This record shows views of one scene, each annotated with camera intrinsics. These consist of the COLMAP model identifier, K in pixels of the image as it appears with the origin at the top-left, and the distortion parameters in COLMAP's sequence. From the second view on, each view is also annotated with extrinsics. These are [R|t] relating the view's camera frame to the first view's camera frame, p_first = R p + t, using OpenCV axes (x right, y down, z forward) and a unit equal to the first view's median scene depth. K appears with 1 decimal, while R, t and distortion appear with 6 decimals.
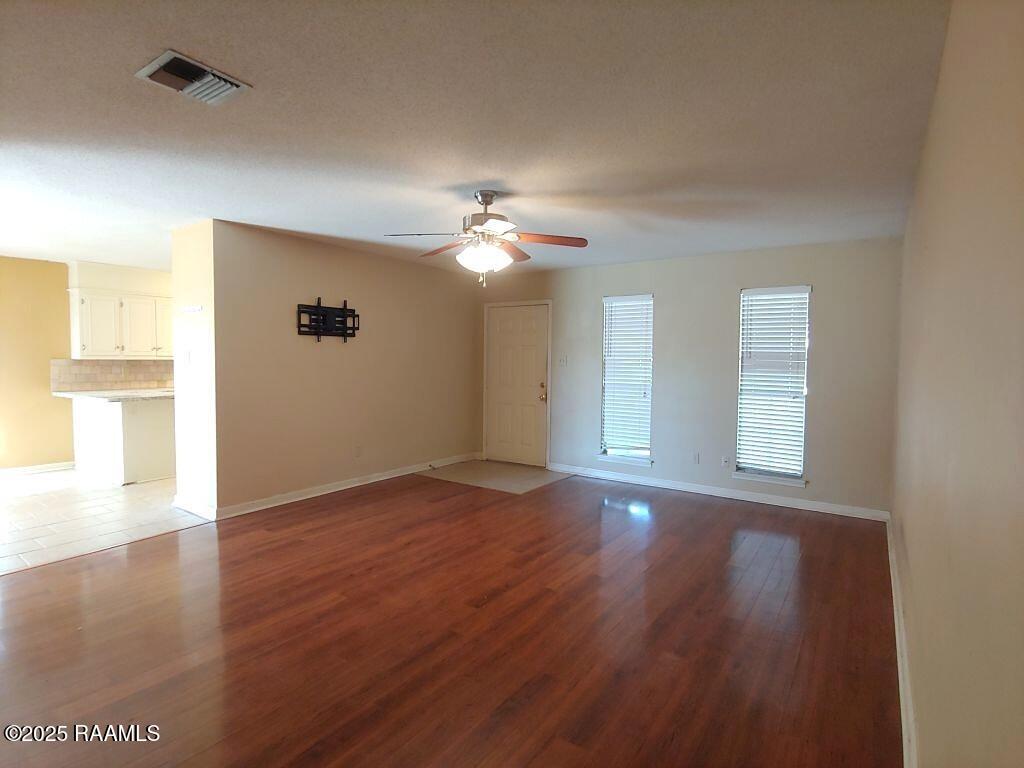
lens RADIAL K [[518.1, 0, 511.3], [0, 518.1, 383.8], [0, 0, 1]] dist [-0.015242, -0.001766]
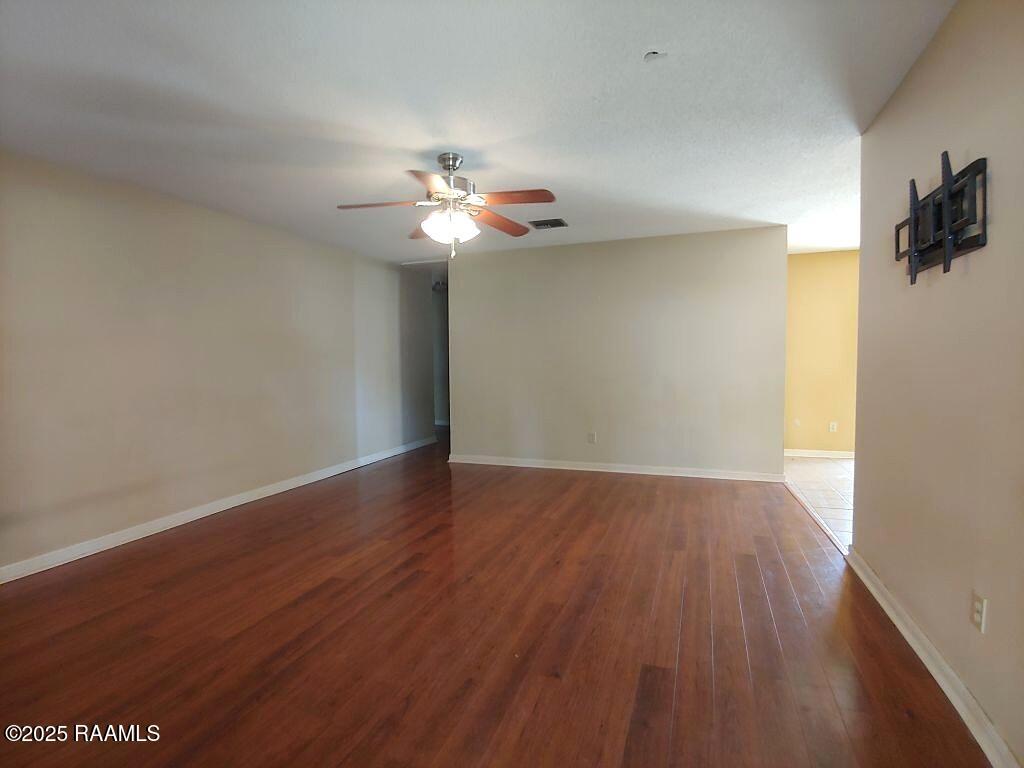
lens RADIAL K [[518.1, 0, 511.3], [0, 518.1, 383.8], [0, 0, 1]] dist [-0.015242, -0.001766]
pose [[-0.968458, 0.013229, -0.248824, 0.077735], [-0.011592, 0.995116, 0.098026, -0.057183], [0.248906, 0.097819, -0.963575, 1.885948]]
